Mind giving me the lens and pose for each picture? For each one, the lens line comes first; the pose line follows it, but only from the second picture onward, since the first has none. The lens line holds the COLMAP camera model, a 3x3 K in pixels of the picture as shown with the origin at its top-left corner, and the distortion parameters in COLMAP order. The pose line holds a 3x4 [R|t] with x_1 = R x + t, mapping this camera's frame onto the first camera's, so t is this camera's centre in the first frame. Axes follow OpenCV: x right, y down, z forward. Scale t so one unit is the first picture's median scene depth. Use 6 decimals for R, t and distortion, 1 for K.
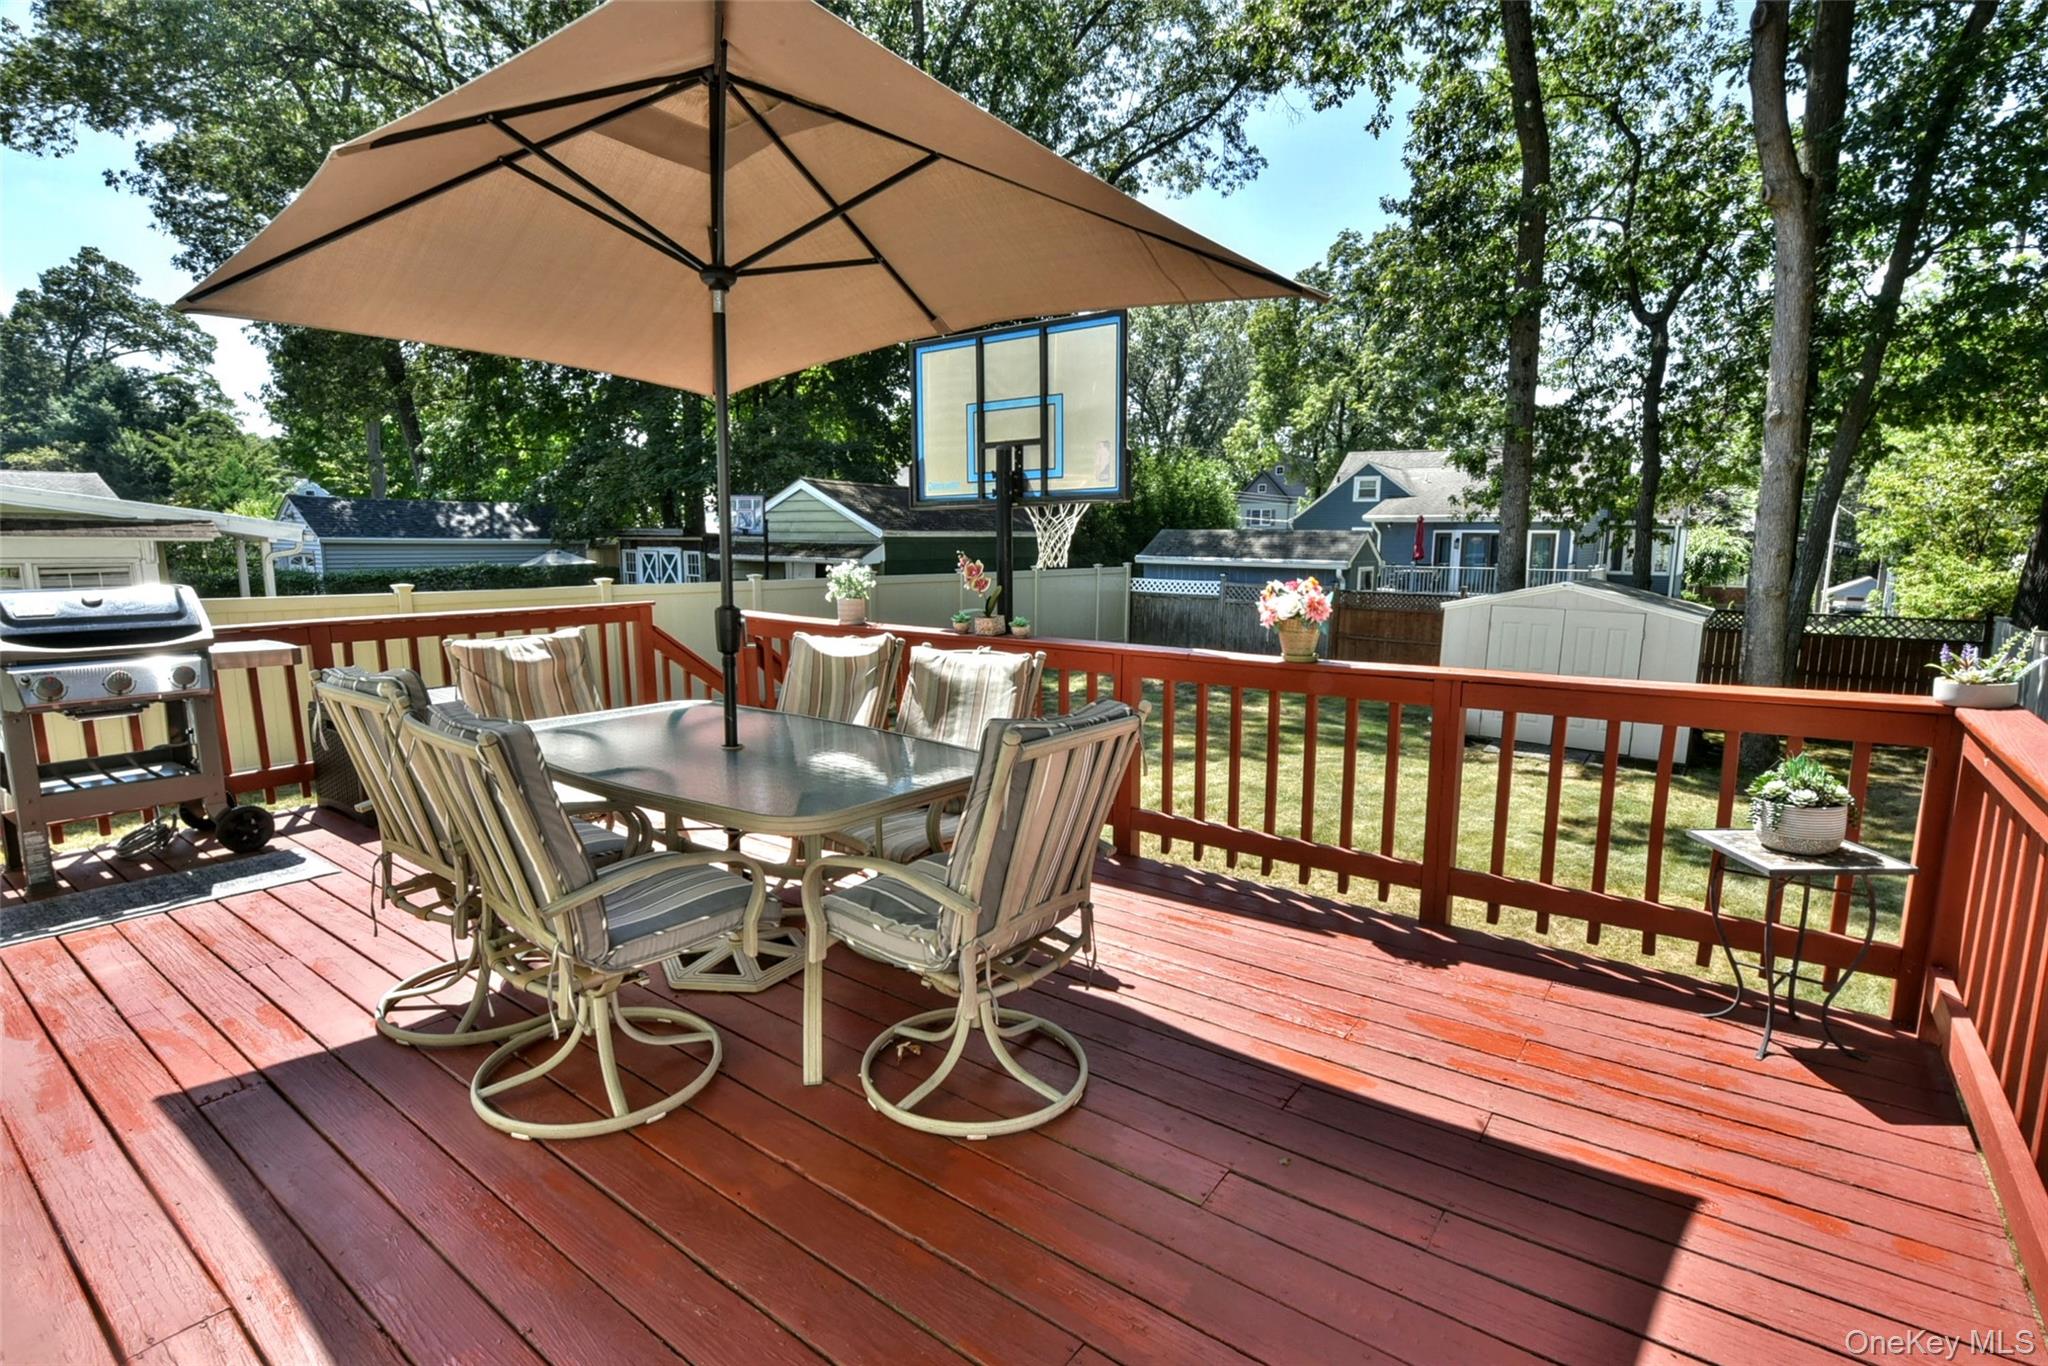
lens RADIAL K [[984.8, 0, 1023.4], [0, 984.8, 688.3], [0, 0, 1]] dist [0.001972, 0.000372]
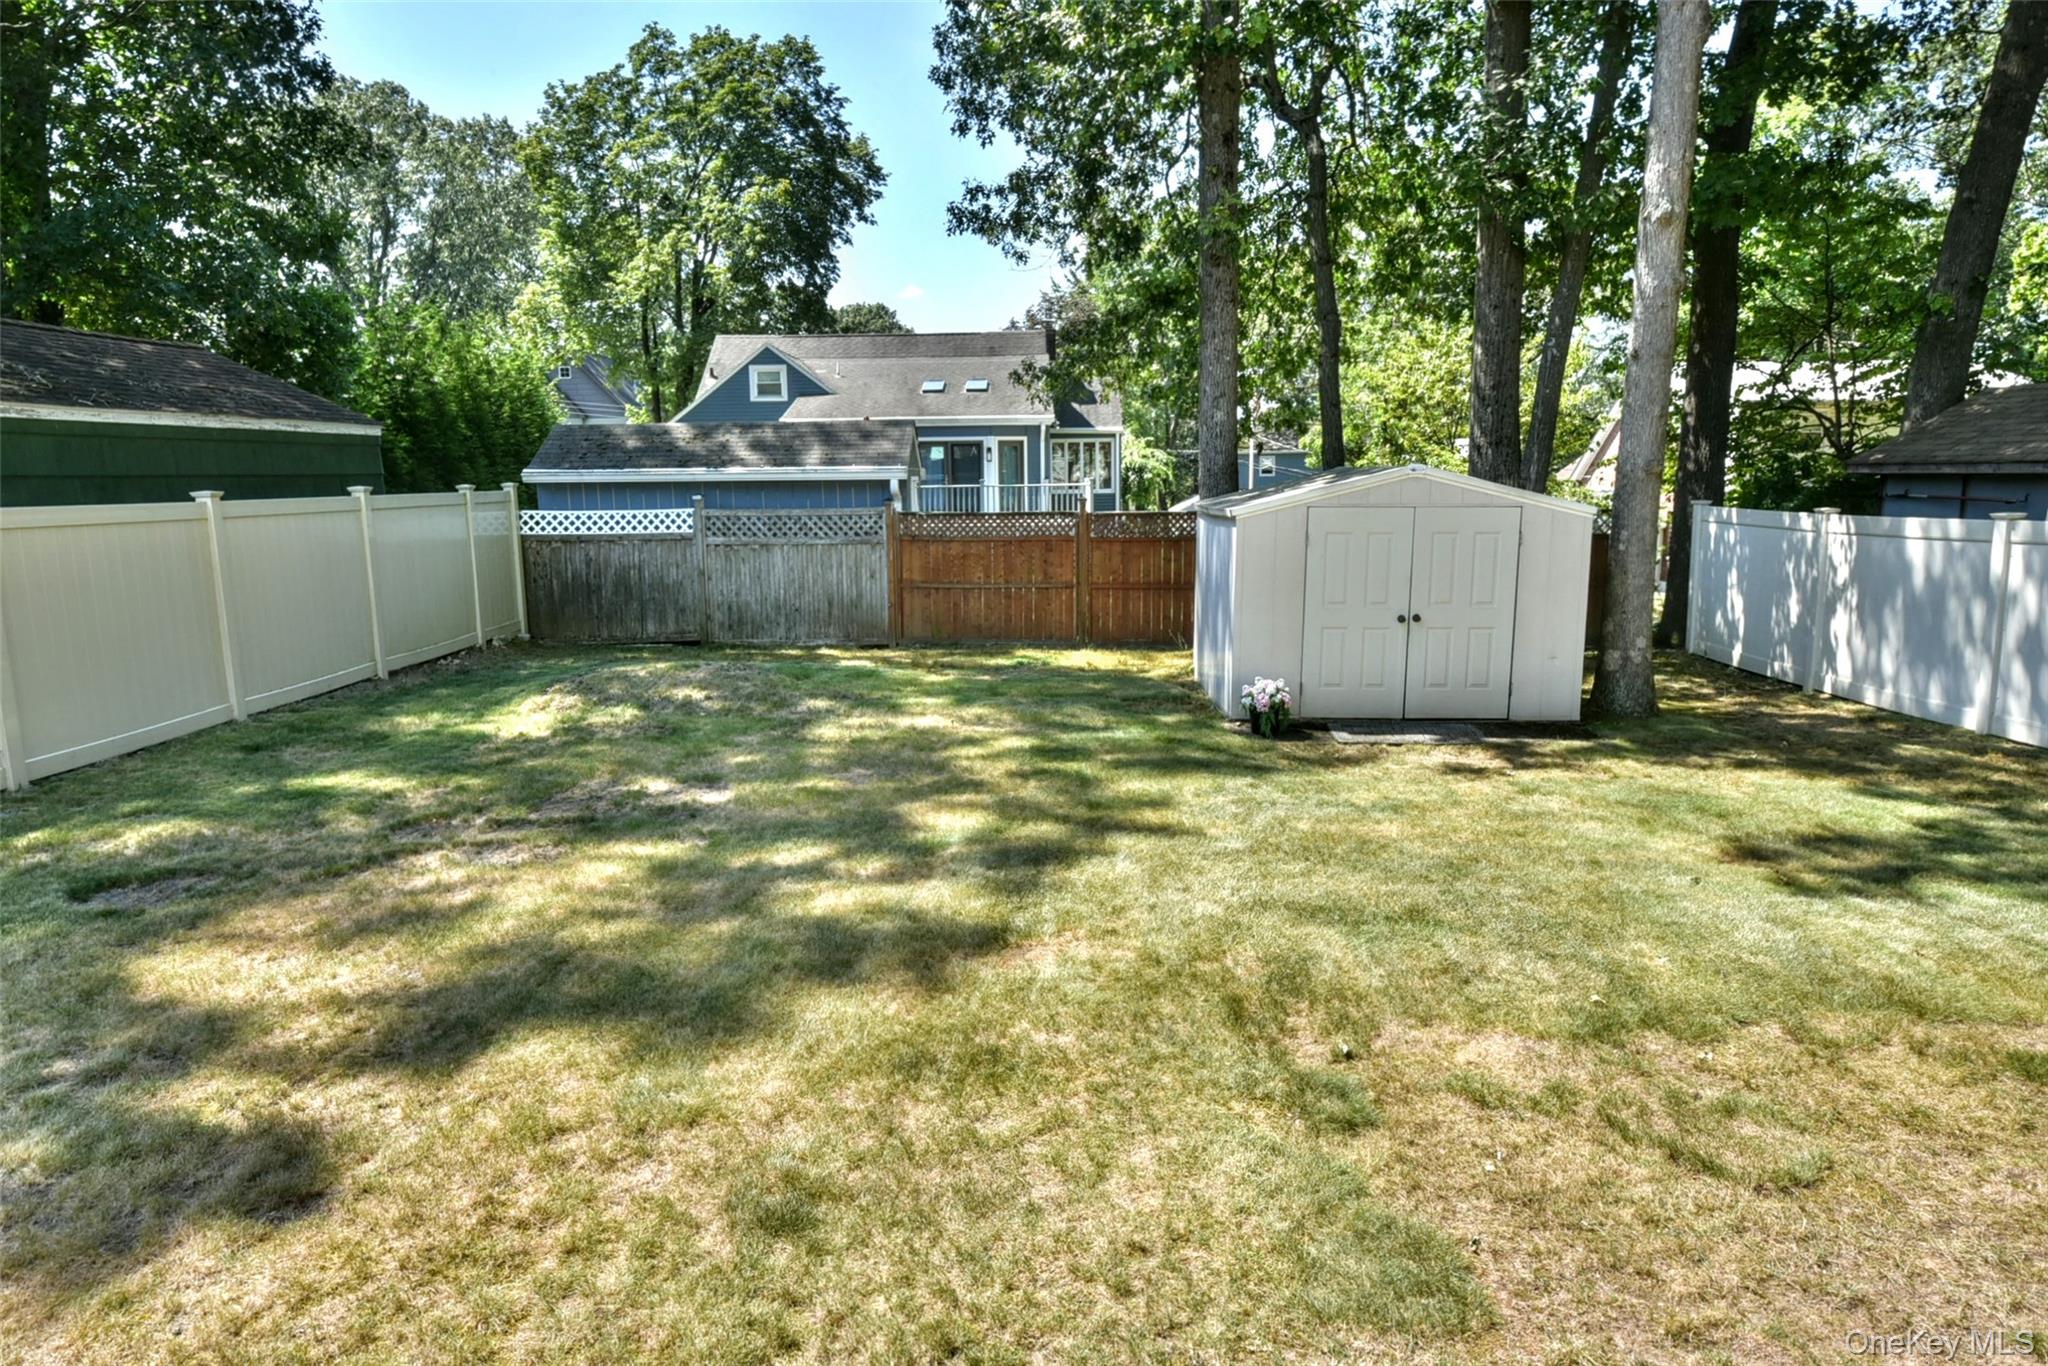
lens RADIAL K [[1272.1, 0, 1023.3], [0, 1272.1, 681.1], [0, 0, 1]] dist [0.002049, 0.000705]
pose [[0.810168, -0.114511, 0.574904, -0.050466], [0.109546, 0.993033, 0.043419, -0.010508], [-0.575871, 0.027802, 0.817068, 0.158504]]
